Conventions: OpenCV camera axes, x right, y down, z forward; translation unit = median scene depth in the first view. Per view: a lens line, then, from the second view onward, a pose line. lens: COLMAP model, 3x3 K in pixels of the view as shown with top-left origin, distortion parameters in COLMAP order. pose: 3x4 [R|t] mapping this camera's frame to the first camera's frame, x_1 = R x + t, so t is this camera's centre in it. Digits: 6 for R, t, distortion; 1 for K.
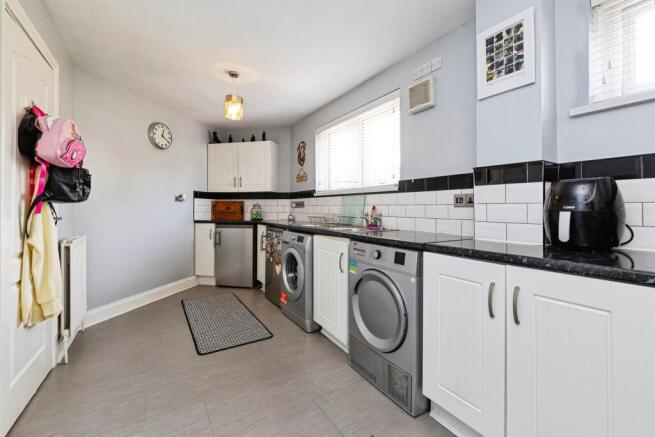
lens RADIAL K [[284.9, 0, 327.9], [0, 284.9, 213.3], [0, 0, 1]] dist [-0.001185, 0.000042]
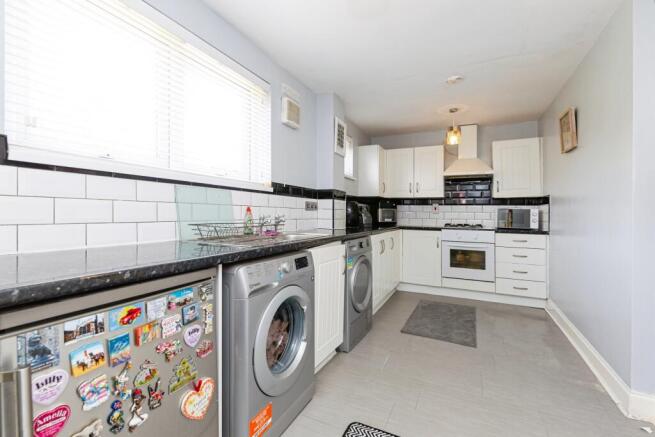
lens RADIAL K [[284.9, 0, 328.2], [0, 284.9, 215.7], [0, 0, 1]] dist [-0.001185, 0.000042]
pose [[-0.522079, -0.026578, 0.852483, -0.706055], [-0.009266, 0.999632, 0.025490, -0.026595], [-0.852847, 0.005408, -0.522133, 1.394981]]
